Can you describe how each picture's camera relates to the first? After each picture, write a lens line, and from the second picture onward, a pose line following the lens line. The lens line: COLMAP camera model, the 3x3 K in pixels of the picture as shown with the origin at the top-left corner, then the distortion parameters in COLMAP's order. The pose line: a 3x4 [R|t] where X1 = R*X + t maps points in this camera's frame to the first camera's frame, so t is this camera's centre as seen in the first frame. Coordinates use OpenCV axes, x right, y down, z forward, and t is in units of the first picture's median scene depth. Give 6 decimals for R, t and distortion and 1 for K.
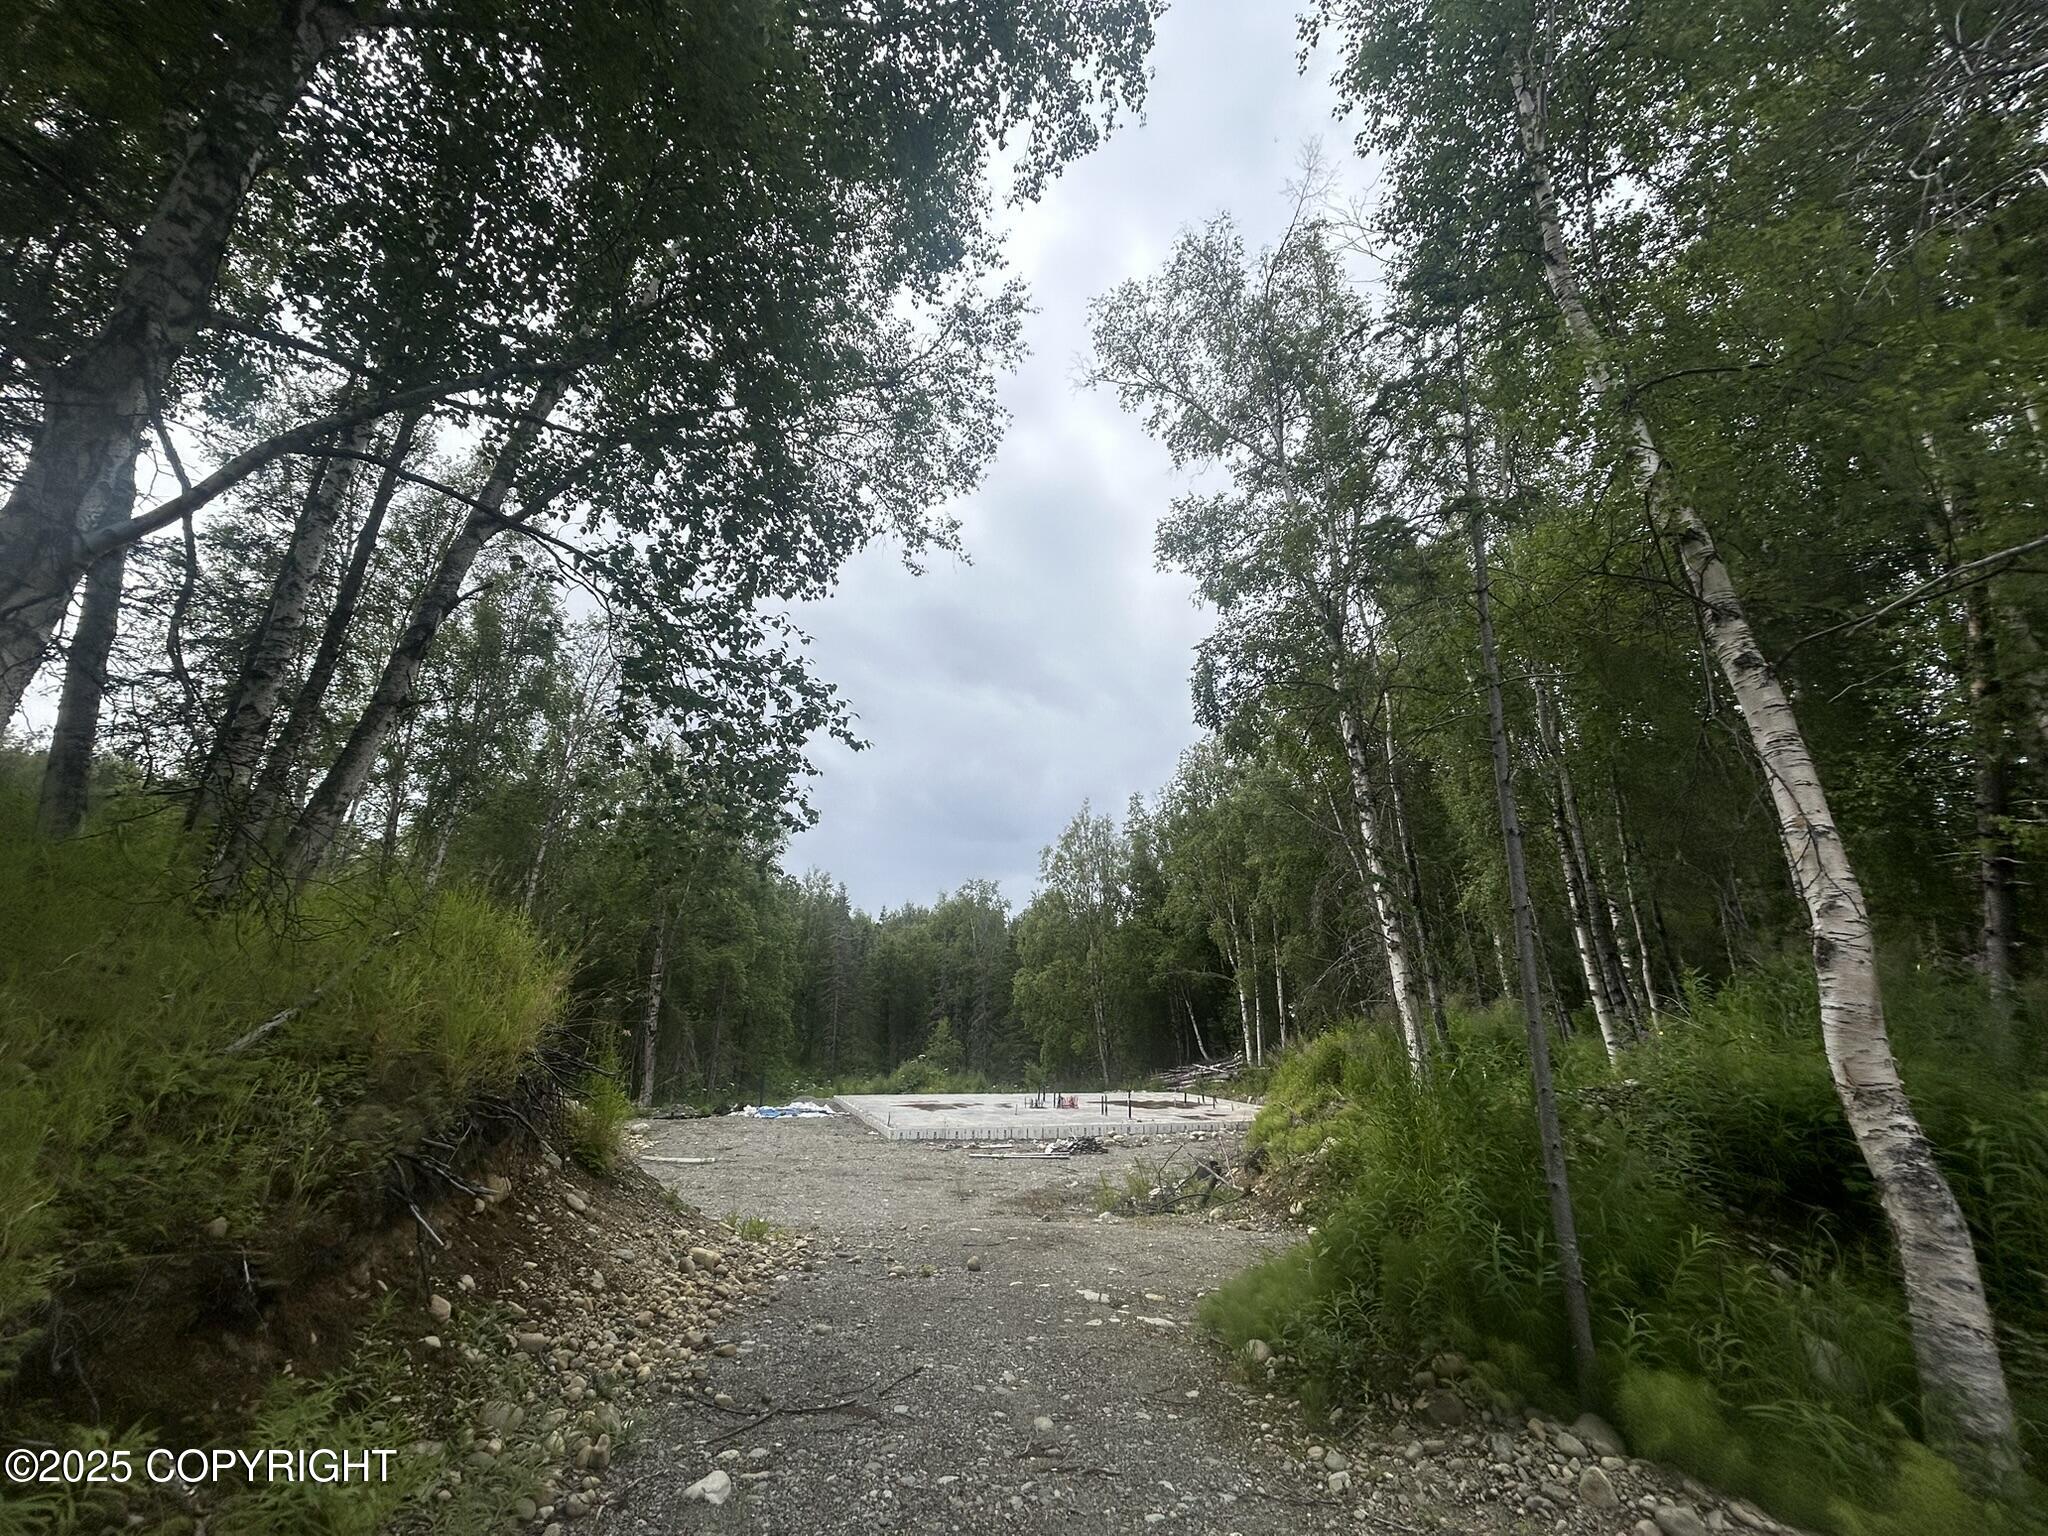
lens RADIAL K [[821.4, 0, 1013.9], [0, 821.4, 762.5], [0, 0, 1]] dist [-0.007048, 0.004953]
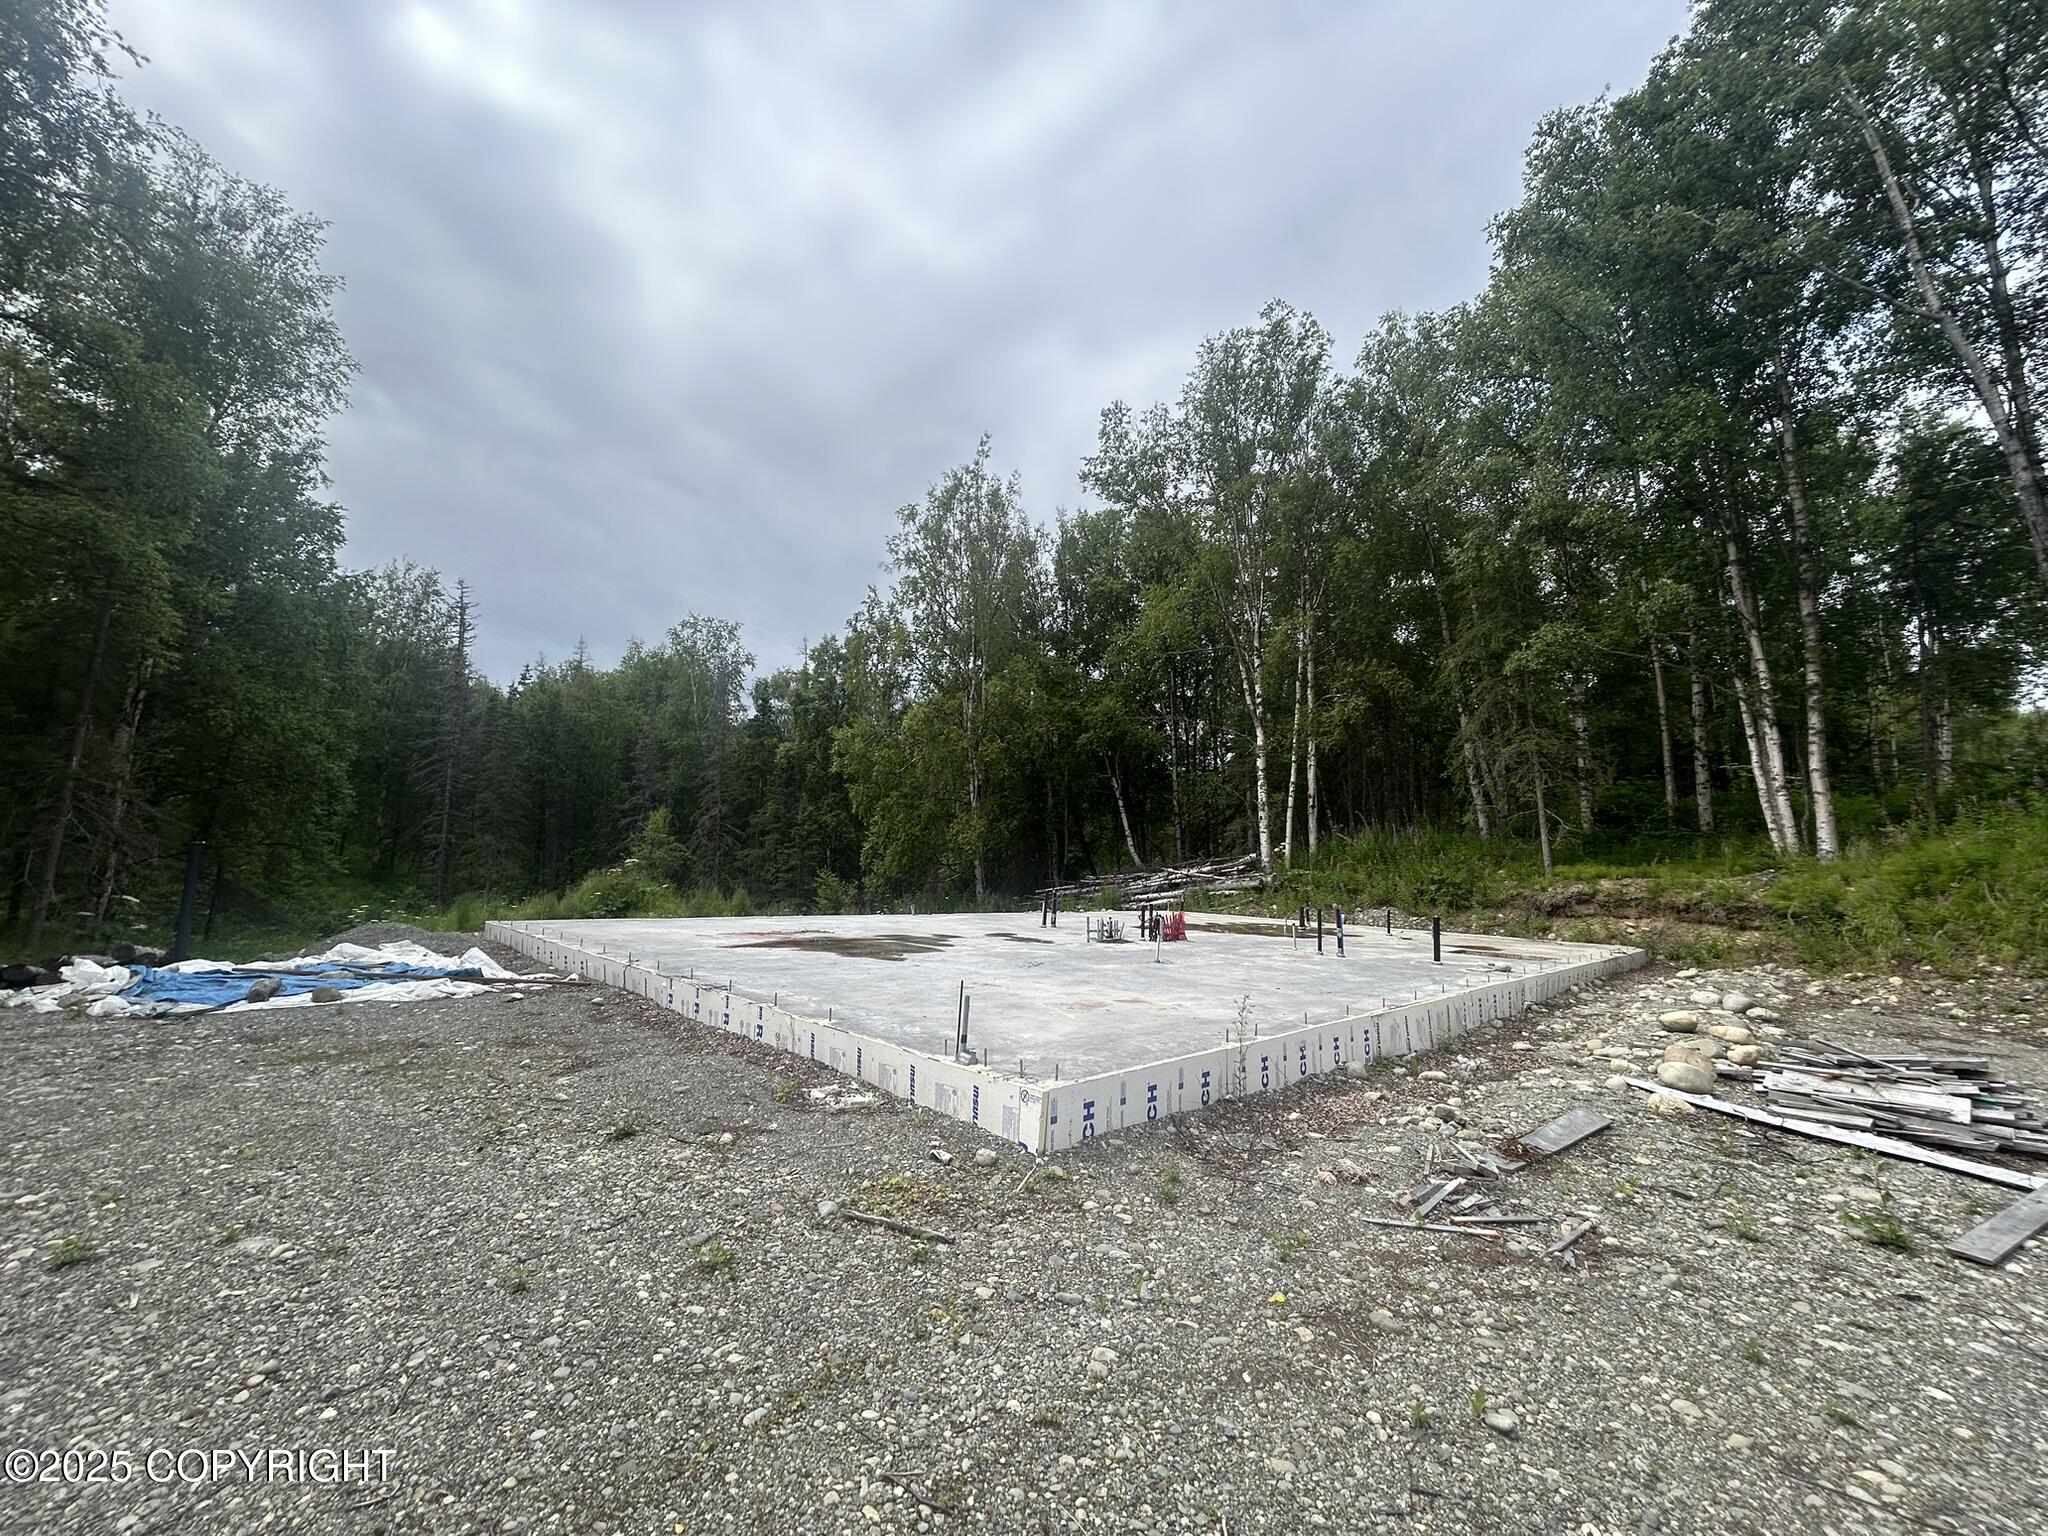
lens RADIAL K [[821.4, 0, 1013.9], [0, 821.4, 762.5], [0, 0, 1]] dist [-0.007048, 0.004953]
pose [[0.914012, 0.064056, 0.400599, -0.163446], [-0.136935, 0.978217, 0.156014, 0.263790], [-0.381879, -0.197455, 0.902873, 0.636248]]
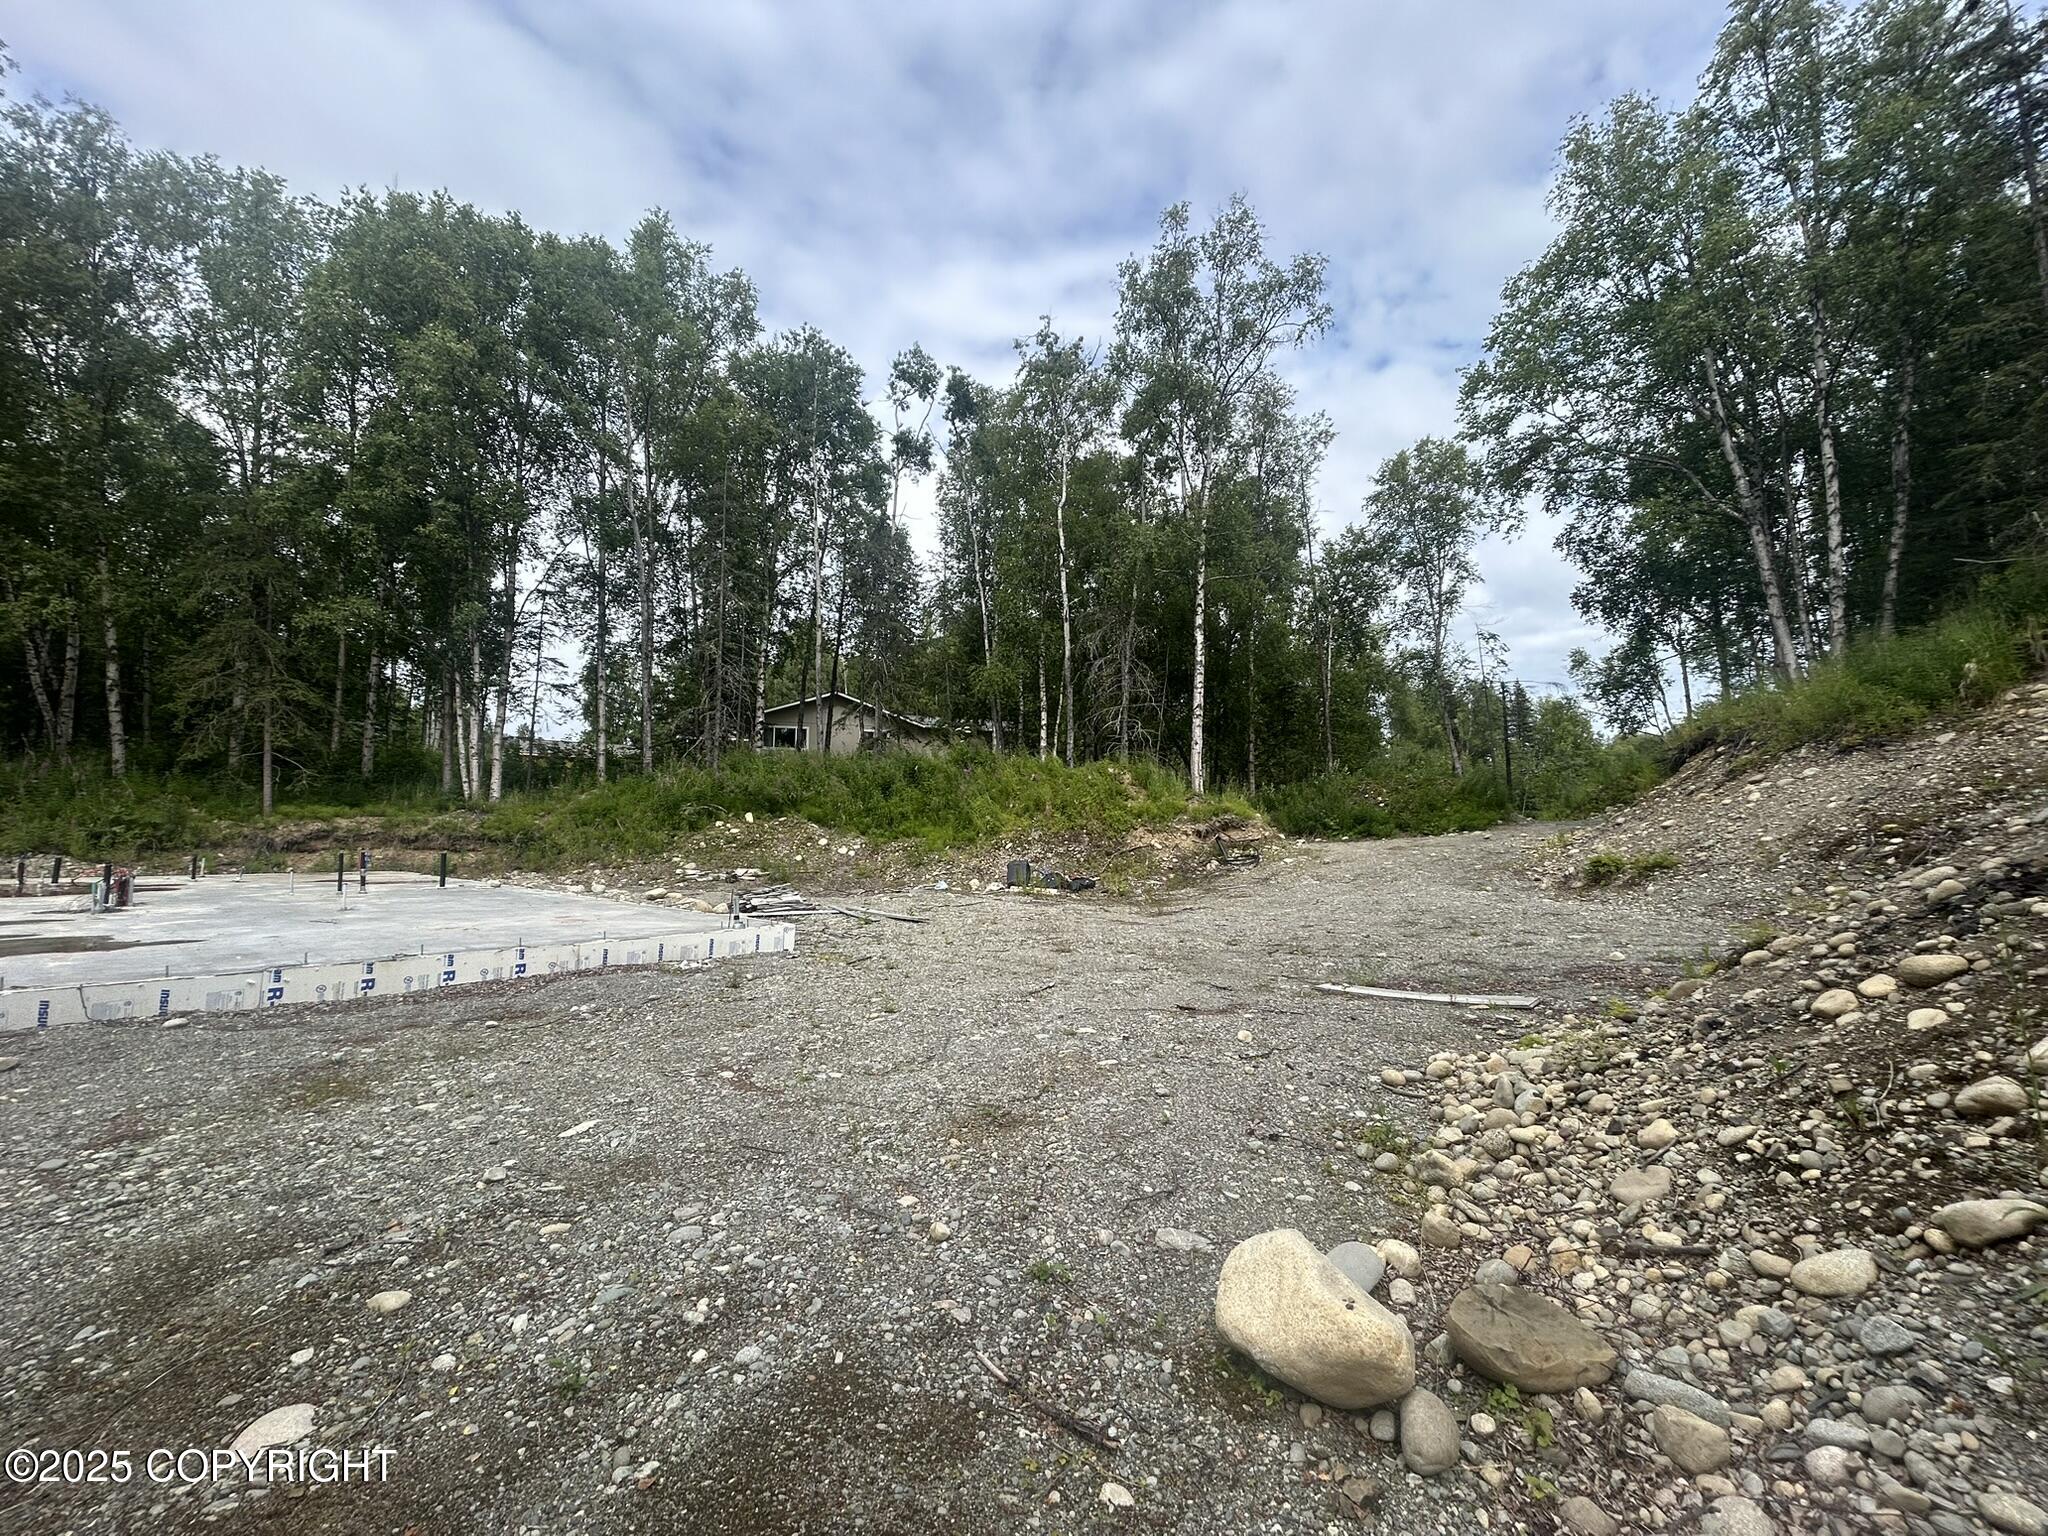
lens RADIAL K [[821.4, 0, 1013.9], [0, 821.4, 762.5], [0, 0, 1]] dist [-0.007048, 0.004953]
pose [[-0.483098, 0.053454, 0.873933, -0.381508], [-0.274996, 0.938363, -0.209409, 0.316688], [-0.831260, -0.341494, -0.438622, 0.811198]]
